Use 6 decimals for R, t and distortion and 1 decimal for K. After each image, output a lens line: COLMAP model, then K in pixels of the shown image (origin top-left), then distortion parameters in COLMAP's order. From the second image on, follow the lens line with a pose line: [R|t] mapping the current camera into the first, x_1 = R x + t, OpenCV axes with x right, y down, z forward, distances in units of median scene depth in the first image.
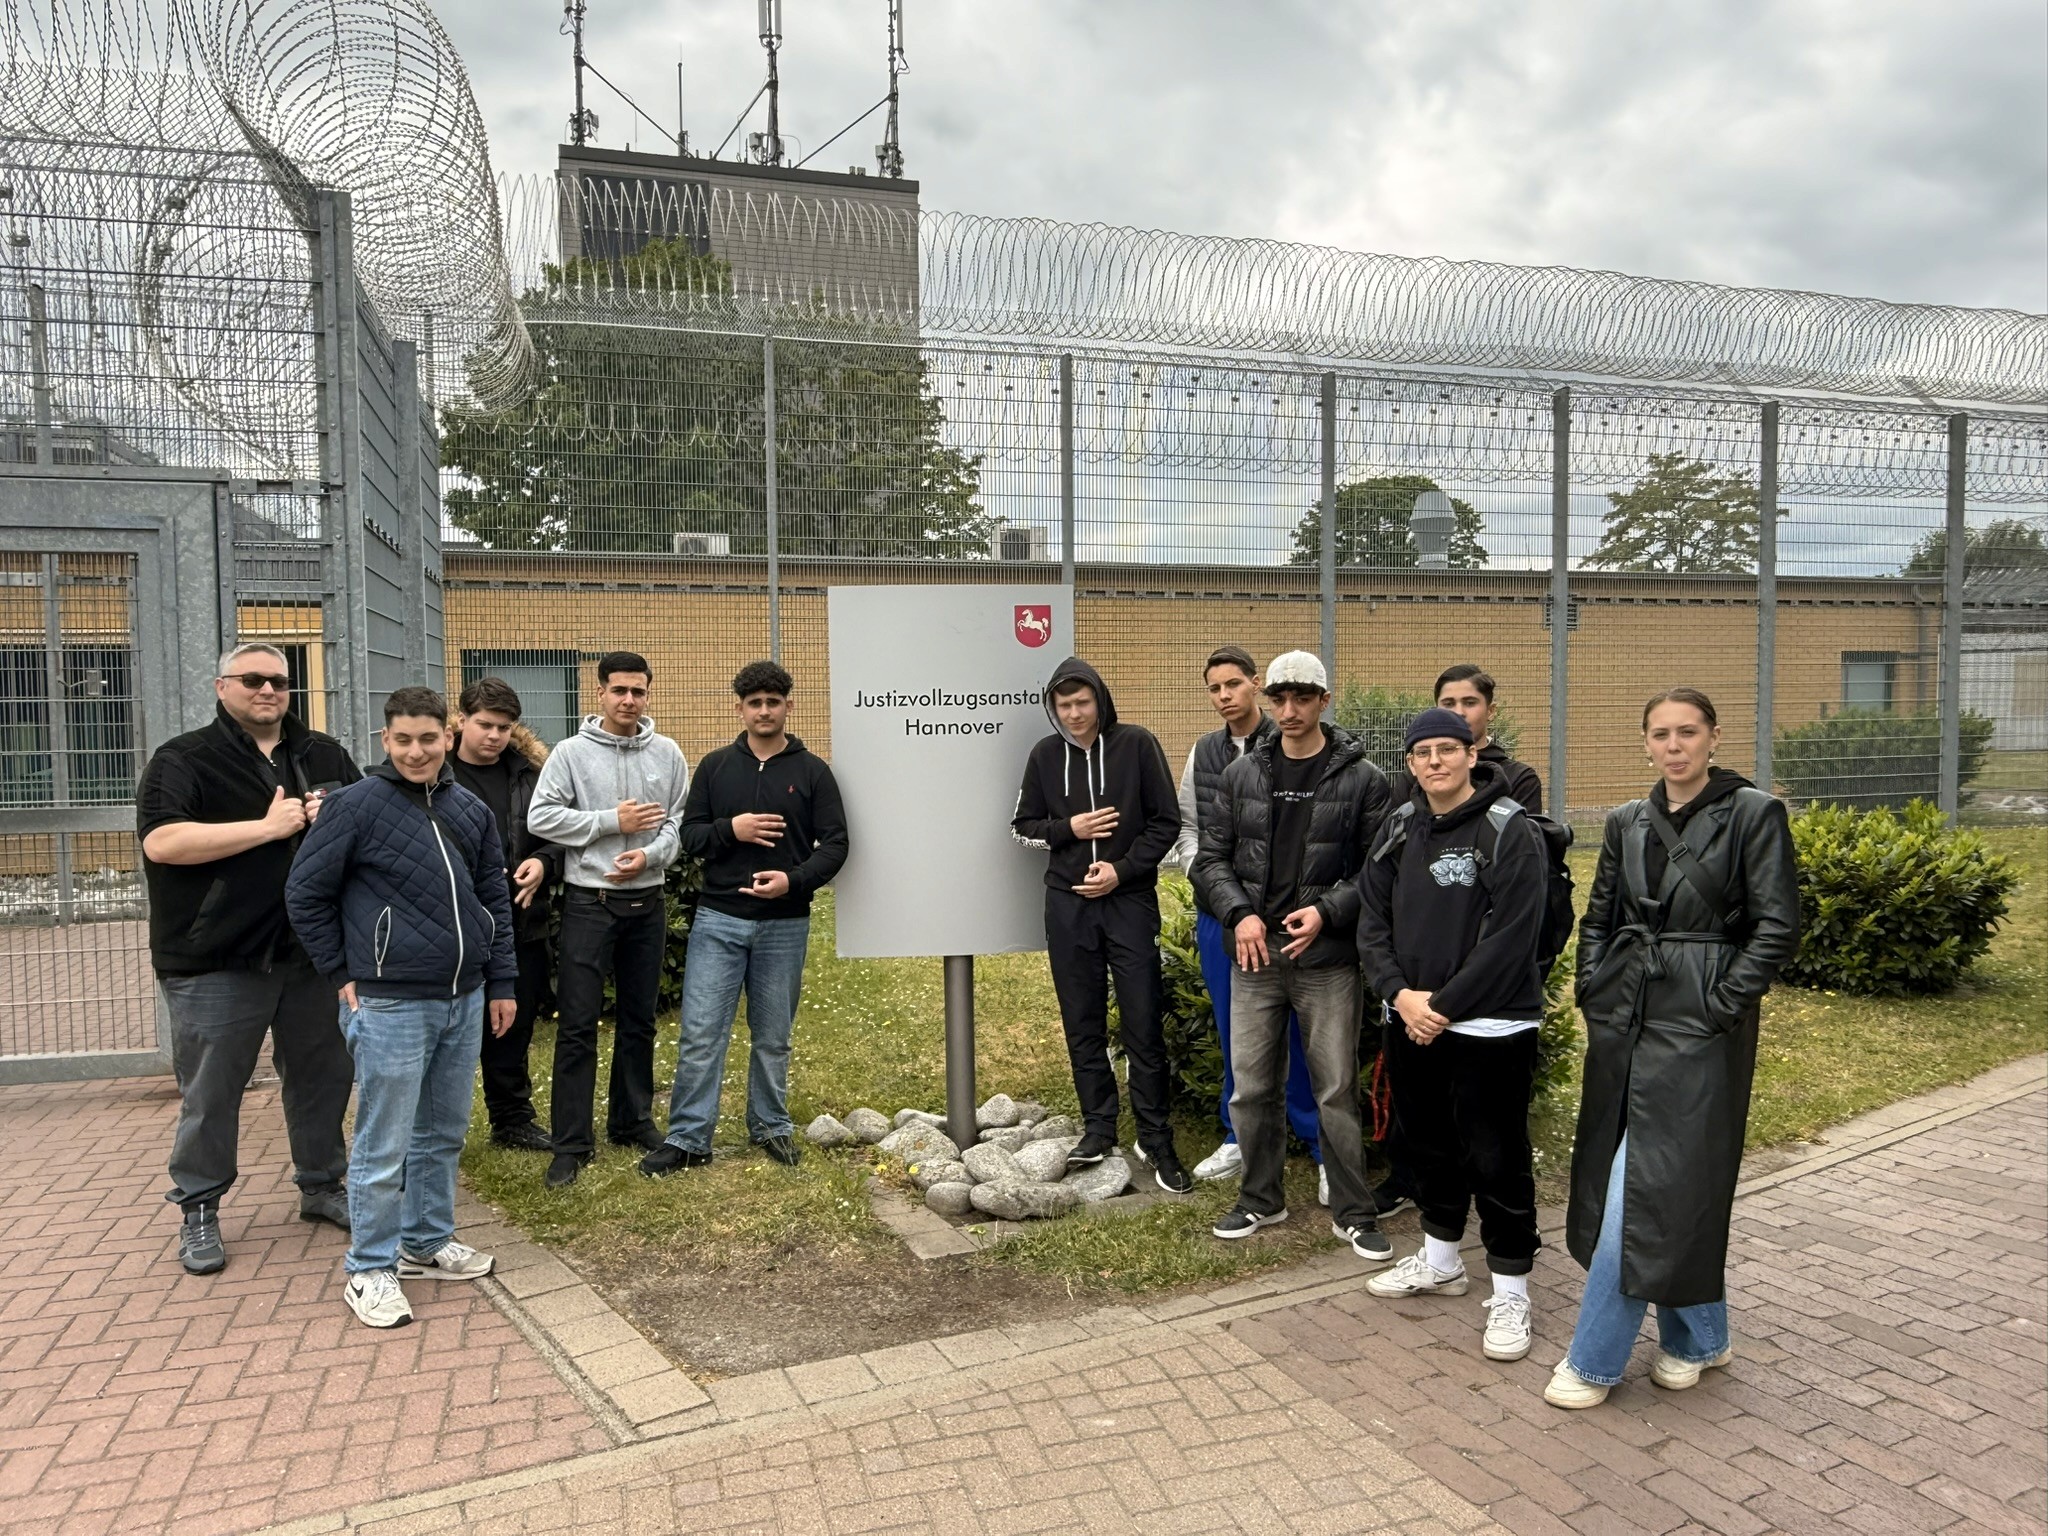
lens RADIAL K [[1440.1, 0, 1038.2], [0, 1440.1, 765.3], [0, 0, 1]] dist [-0.008097, 0.009627]
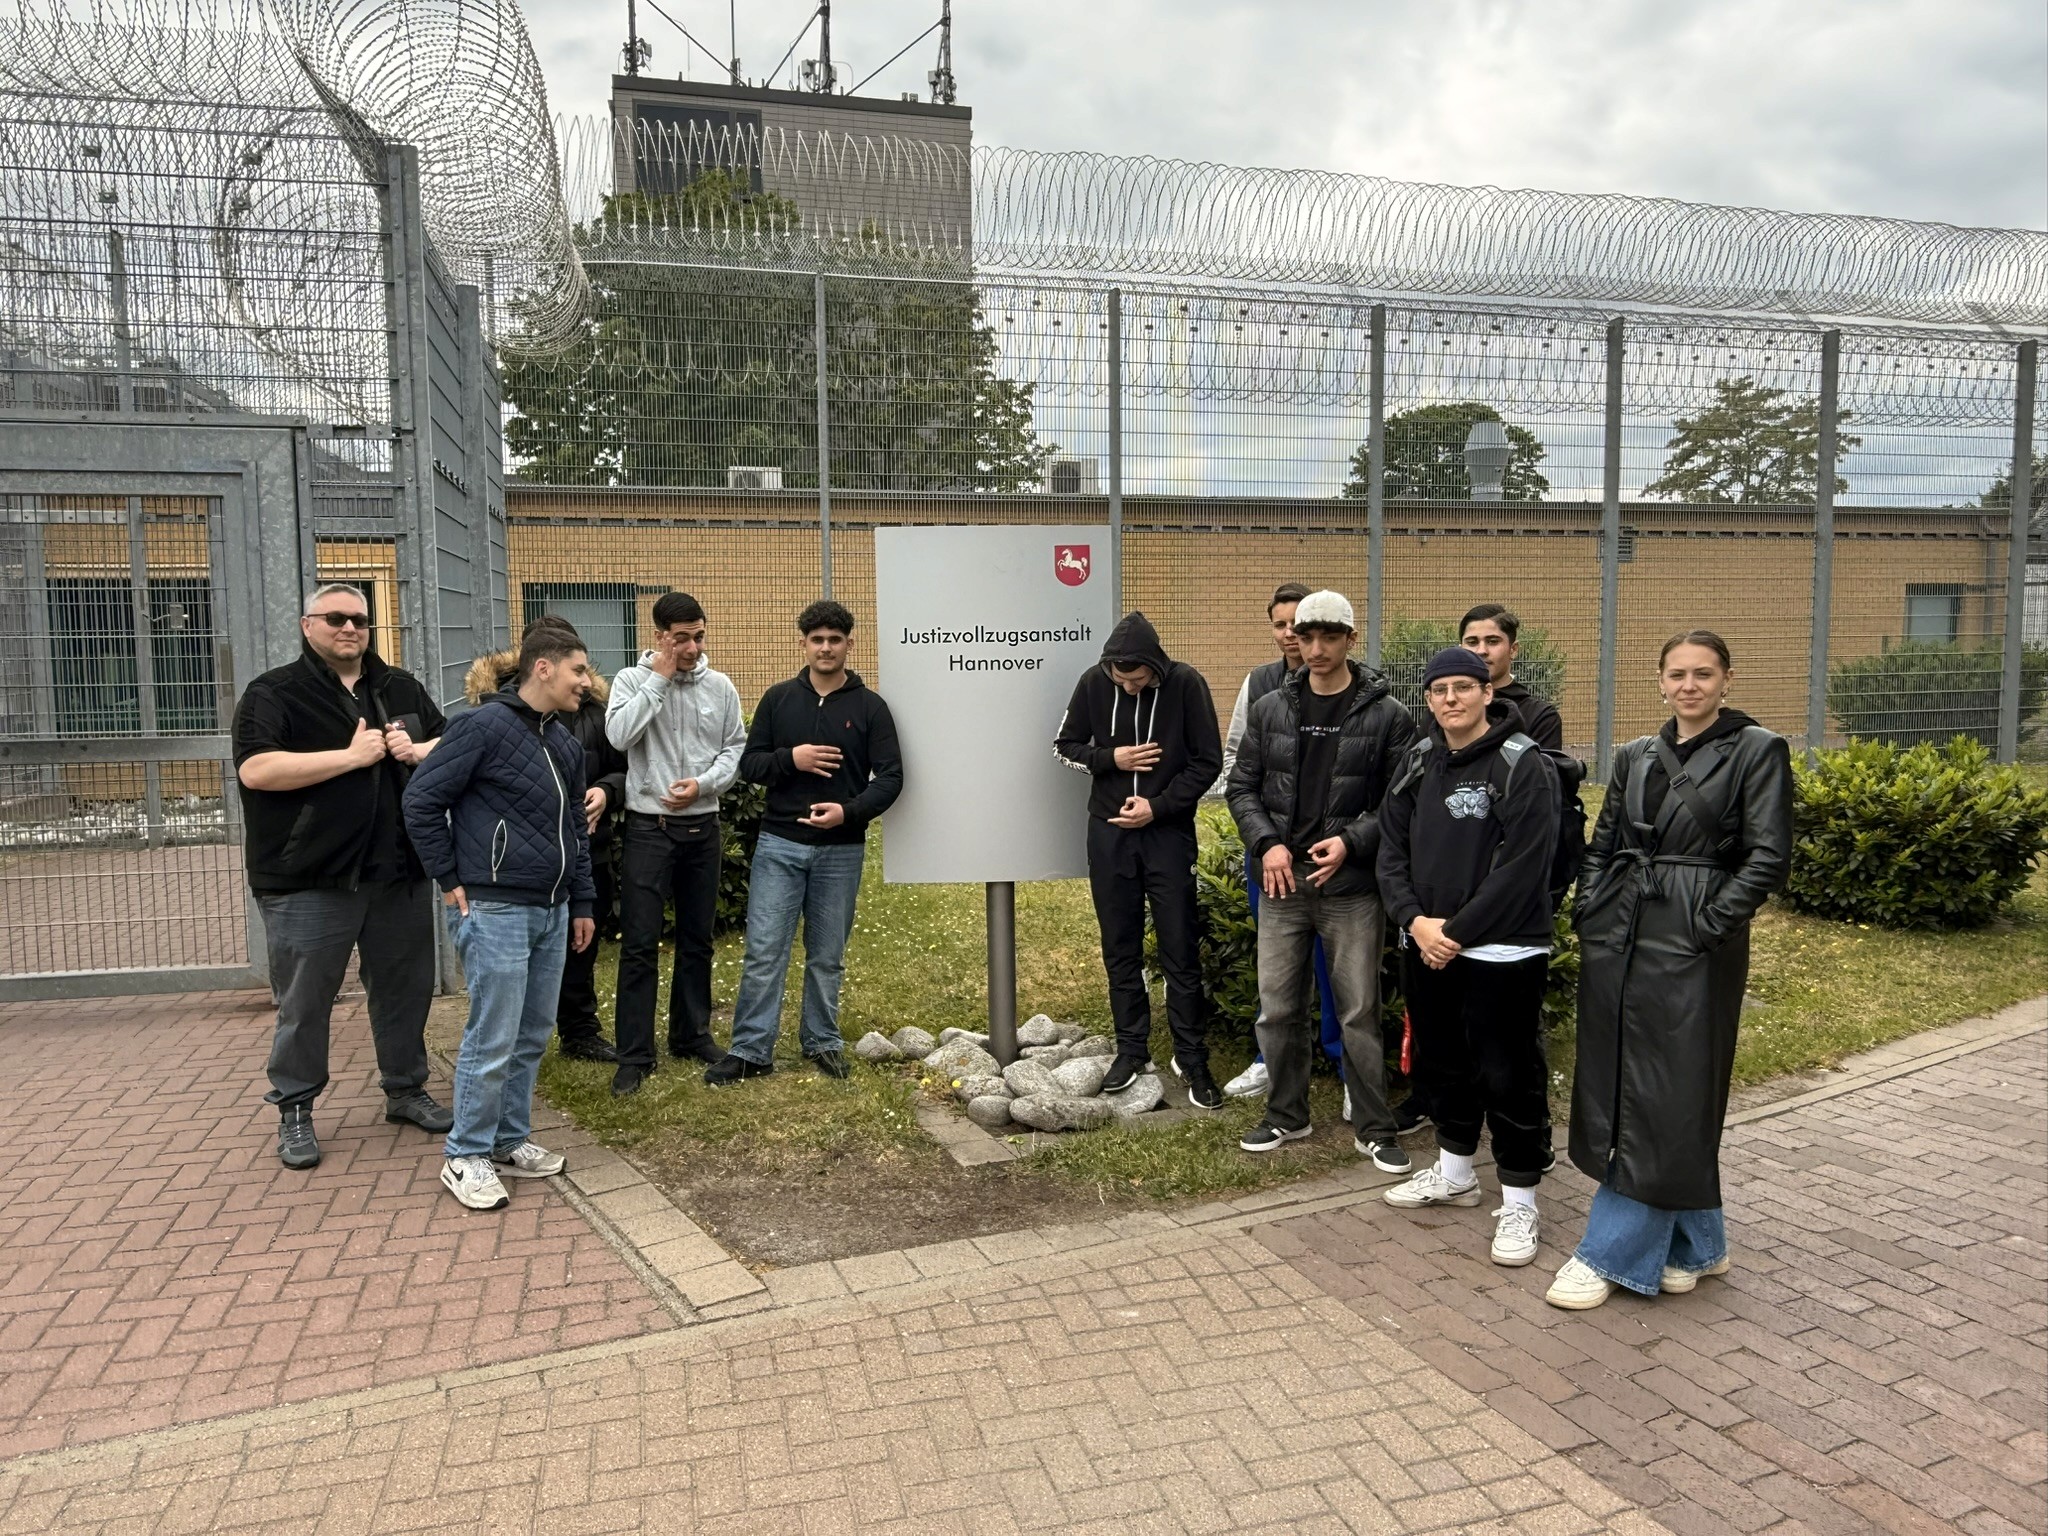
lens RADIAL K [[1440.1, 0, 1035.2], [0, 1440.1, 748.9], [0, 0, 1]] dist [-0.008097, 0.009627]
pose [[0.999236, 0.003851, -0.038899, 0.004241], [-0.002438, 0.999338, 0.036311, -0.000928], [0.039013, -0.036188, 0.998583, -0.015624]]
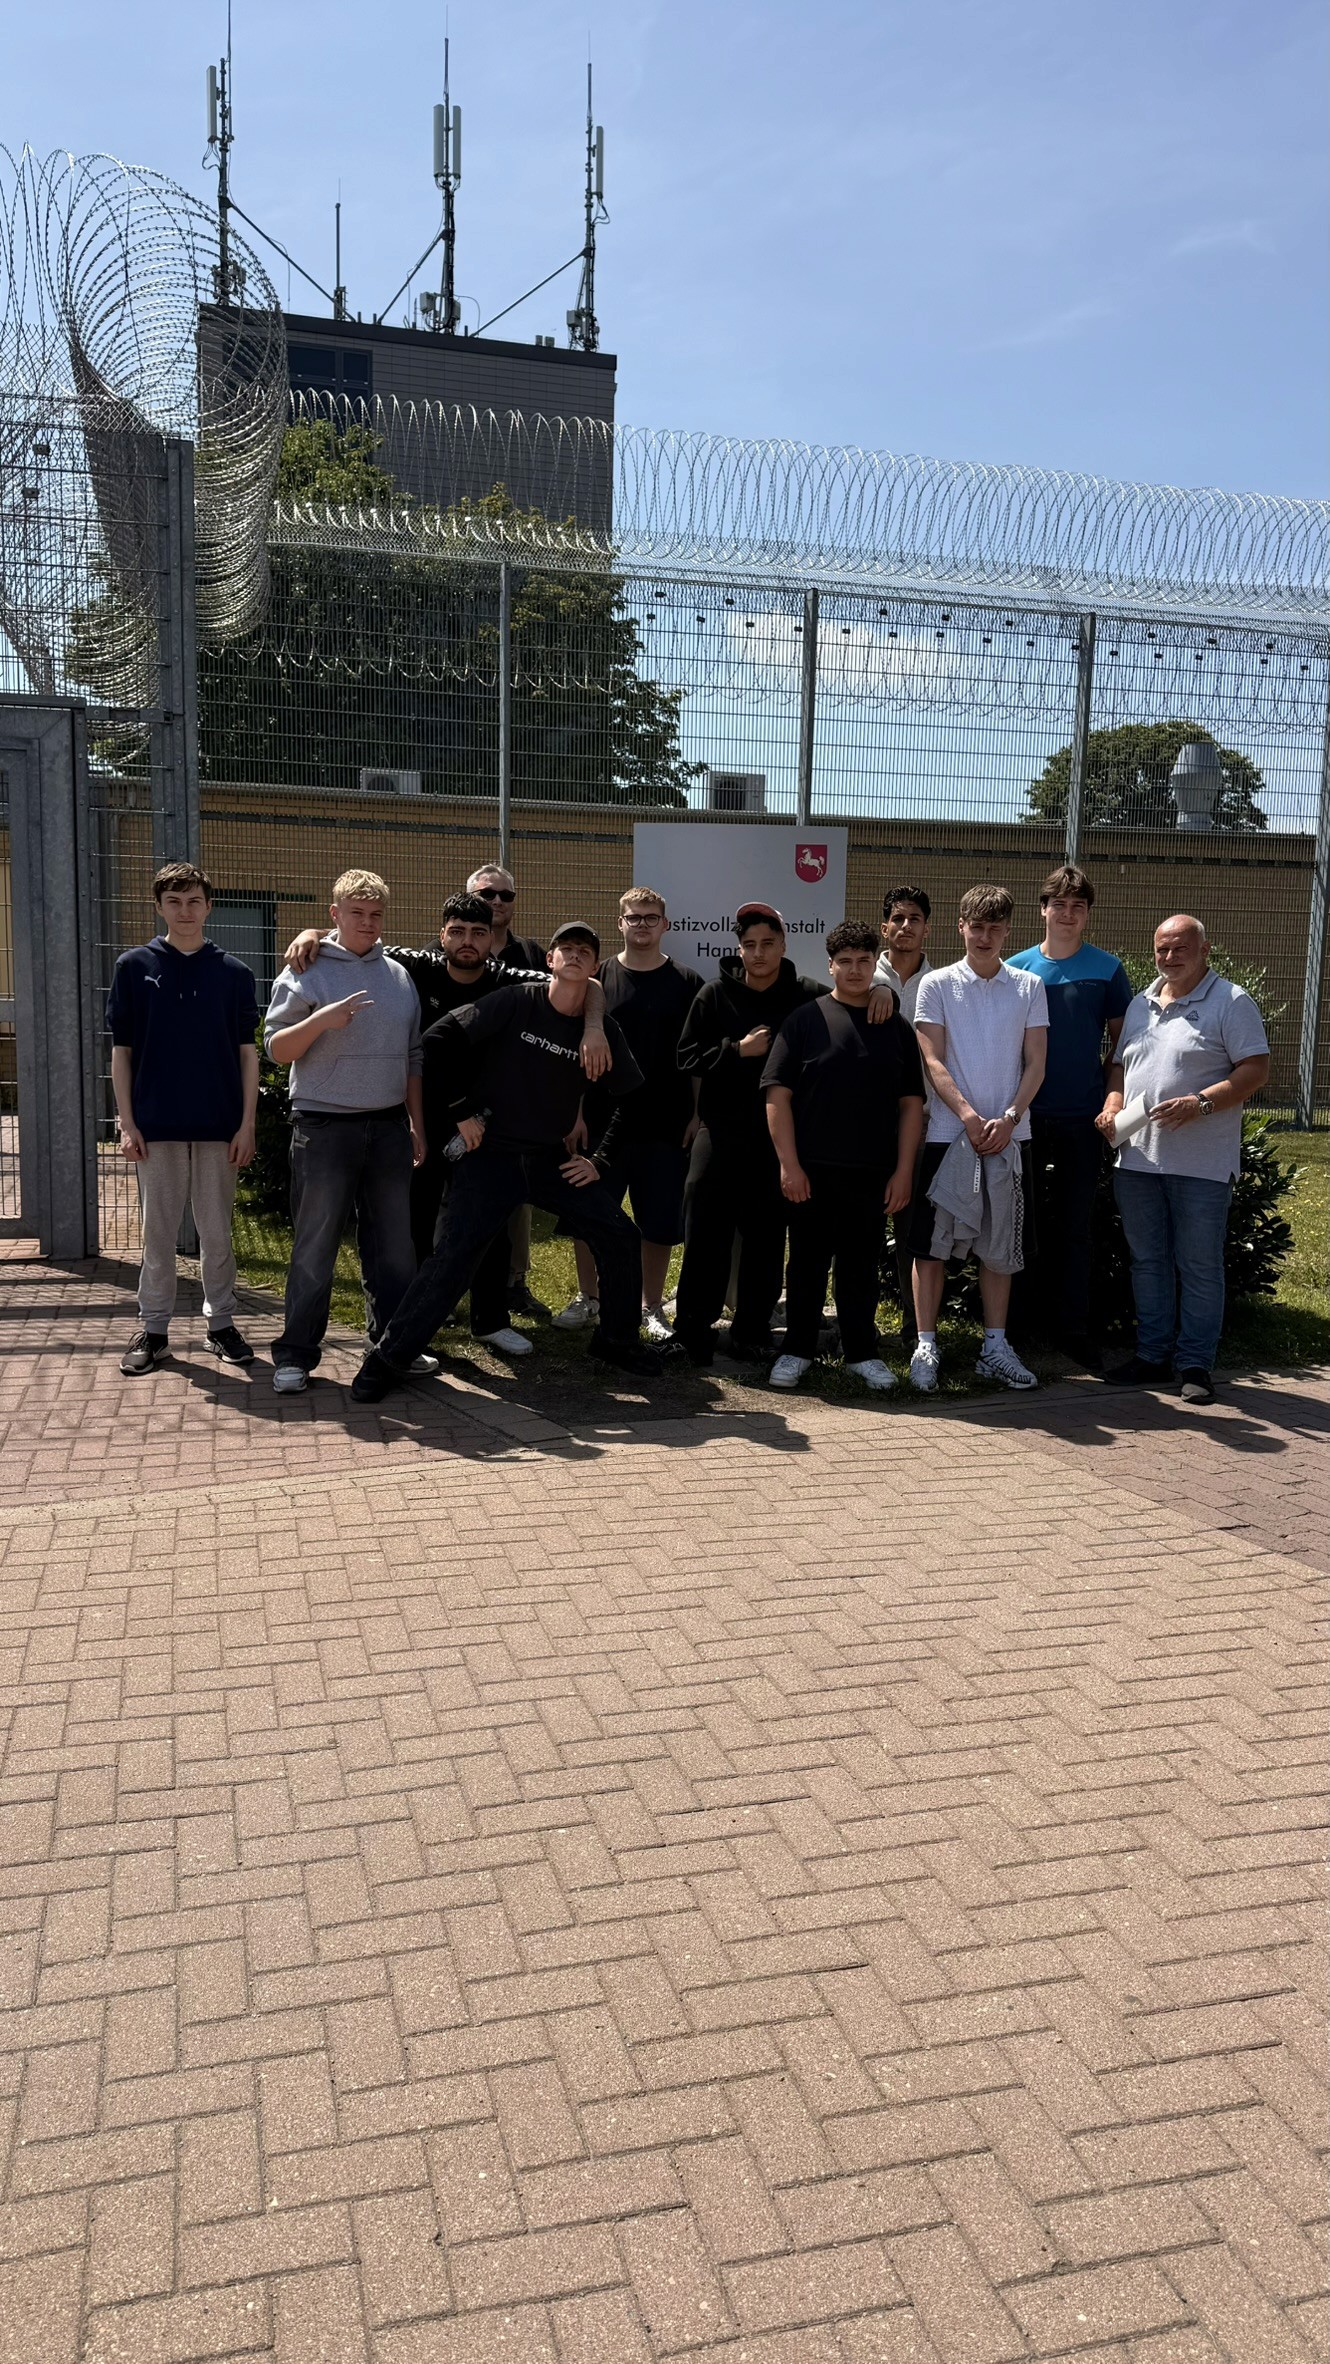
lens RADIAL K [[1681.5, 0, 658.6], [0, 1681.5, 1192.7], [0, 0, 1]] dist [0.034007, -0.038399]
pose [[0.998848, 0.035263, -0.032538, -0.029507], [-0.032551, 0.996230, 0.080418, 0.025026], [0.035251, -0.079266, 0.996230, -0.141230]]
